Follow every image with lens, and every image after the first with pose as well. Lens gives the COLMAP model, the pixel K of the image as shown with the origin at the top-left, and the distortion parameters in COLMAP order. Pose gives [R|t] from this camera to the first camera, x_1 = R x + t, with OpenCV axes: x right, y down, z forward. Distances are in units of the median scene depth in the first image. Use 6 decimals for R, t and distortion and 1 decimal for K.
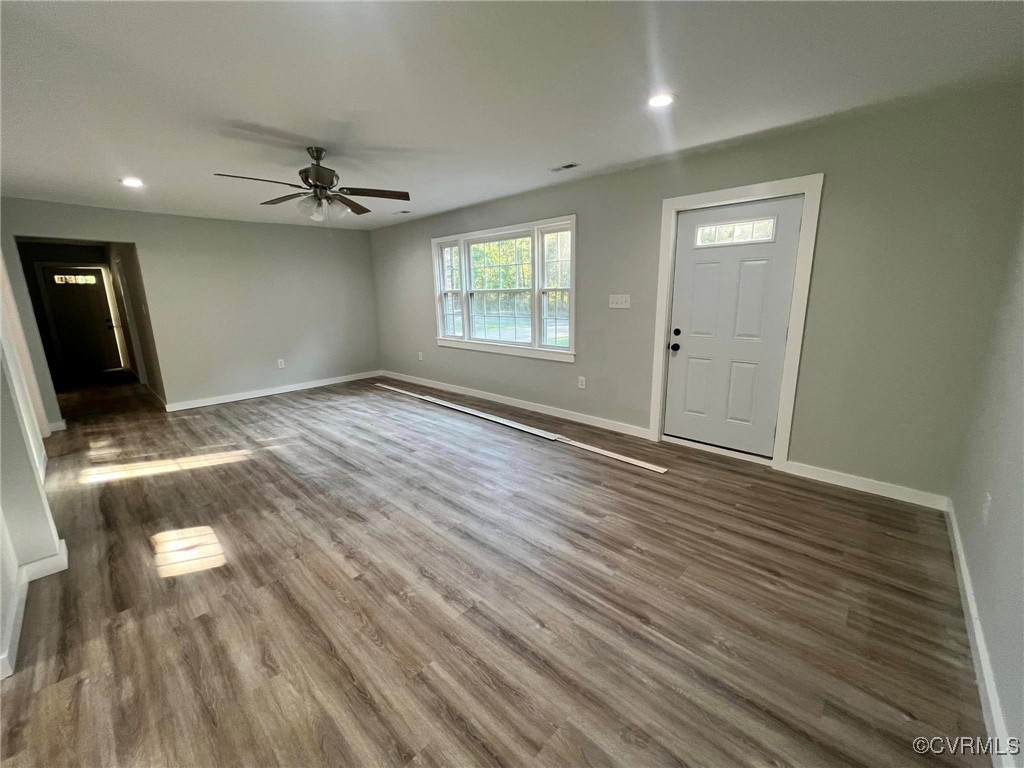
lens RADIAL K [[409.9, 0, 509.0], [0, 409.9, 380.4], [0, 0, 1]] dist [-0.002662, -0.000107]
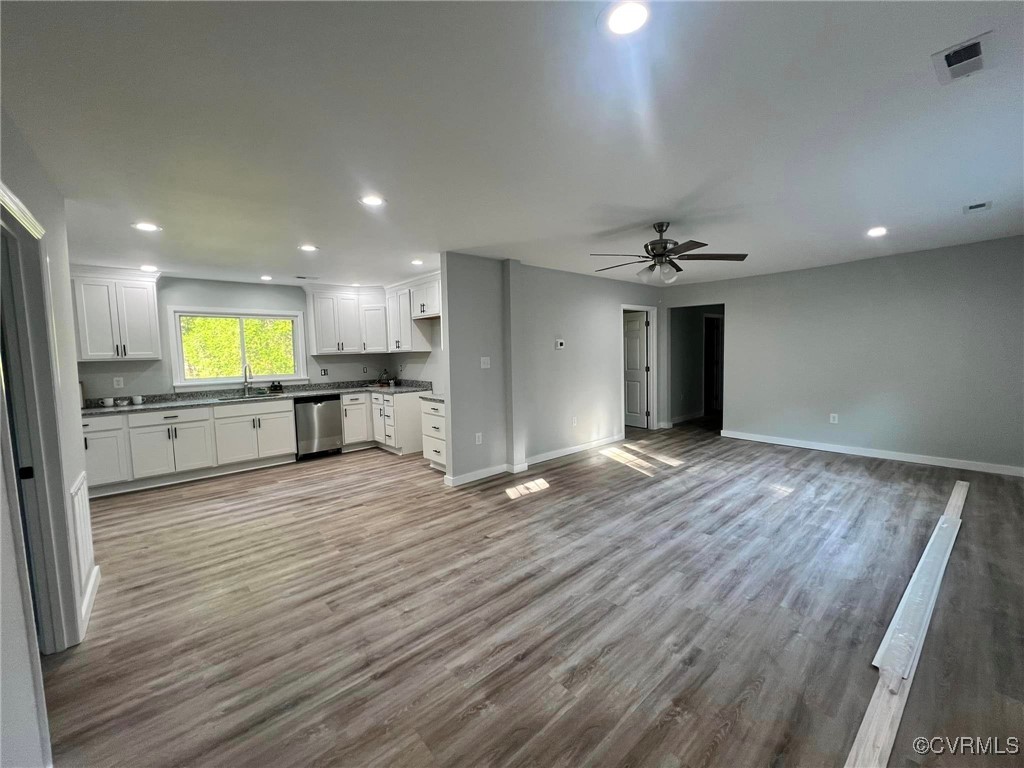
lens RADIAL K [[409.9, 0, 509.0], [0, 409.9, 380.4], [0, 0, 1]] dist [-0.002662, -0.000107]
pose [[-0.090641, 0.095961, -0.991250, 0.703537], [-0.181102, 0.977162, 0.111157, -0.177306], [0.979279, 0.189592, -0.071192, 0.707313]]
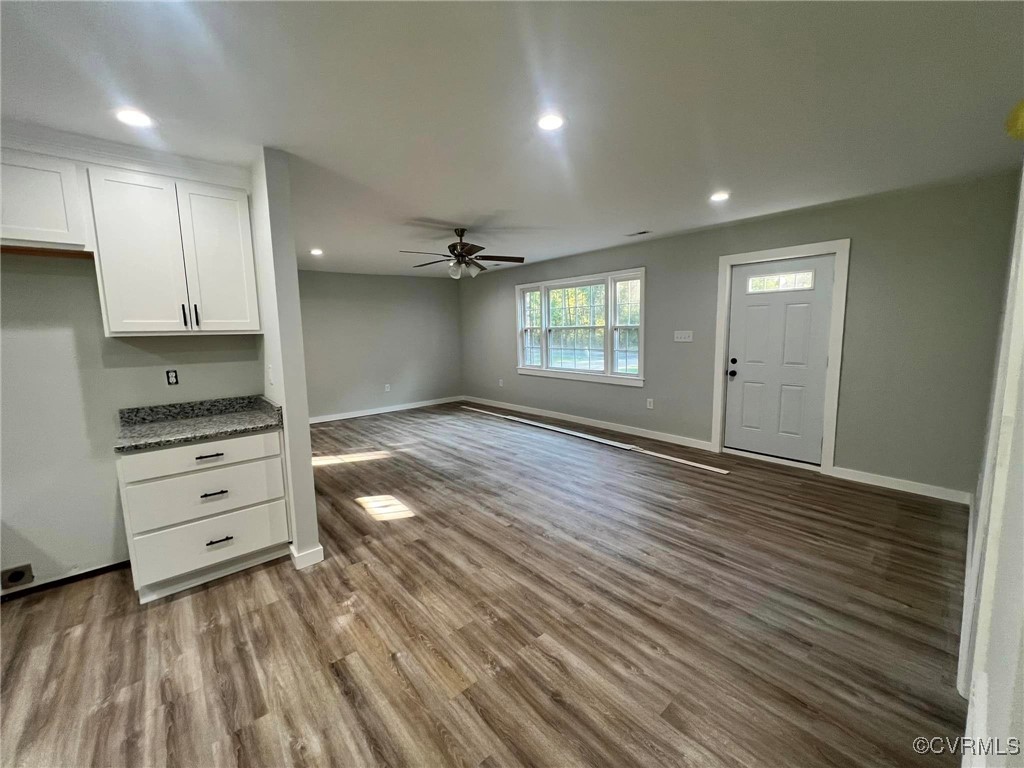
lens RADIAL K [[409.9, 0, 509.0], [0, 409.9, 380.4], [0, 0, 1]] dist [-0.002662, -0.000107]
pose [[0.994798, 0.008340, -0.101522, -0.150776], [-0.016727, 0.996489, -0.082039, 0.058201], [0.100481, 0.083311, 0.991445, -0.312348]]
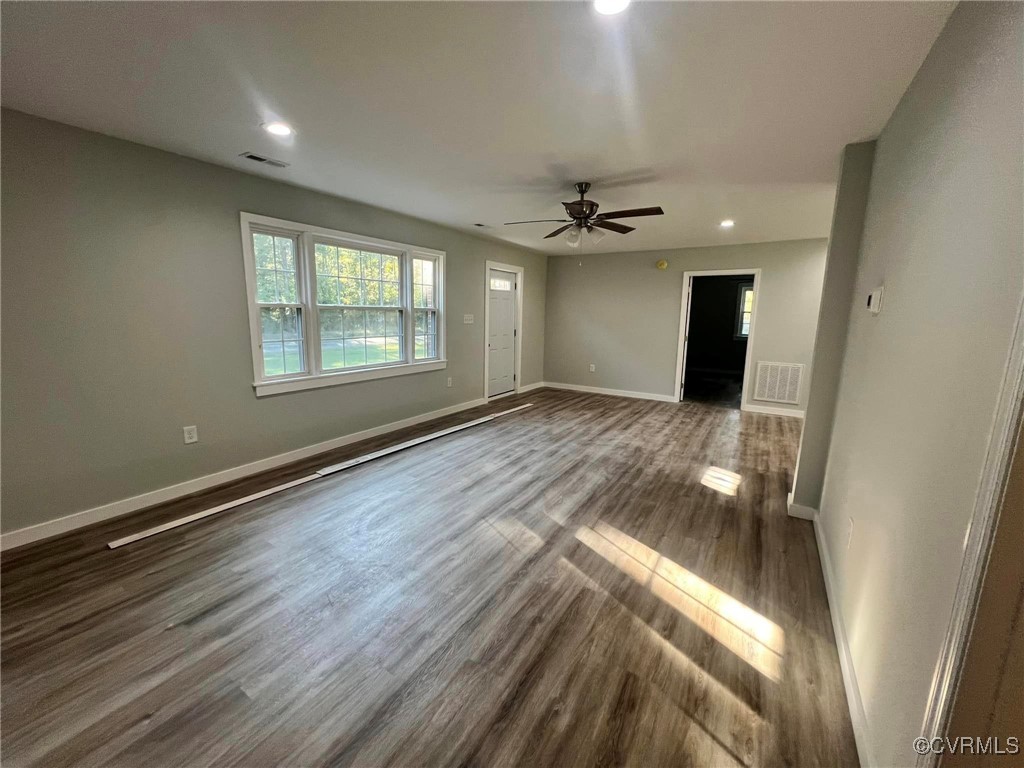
lens RADIAL K [[409.9, 0, 509.0], [0, 409.9, 380.4], [0, 0, 1]] dist [-0.002662, -0.000107]
pose [[-0.196247, -0.146672, 0.969523, -1.511639], [0.192001, 0.963861, 0.184680, -0.276437], [-0.961573, 0.222392, -0.160993, 1.413379]]
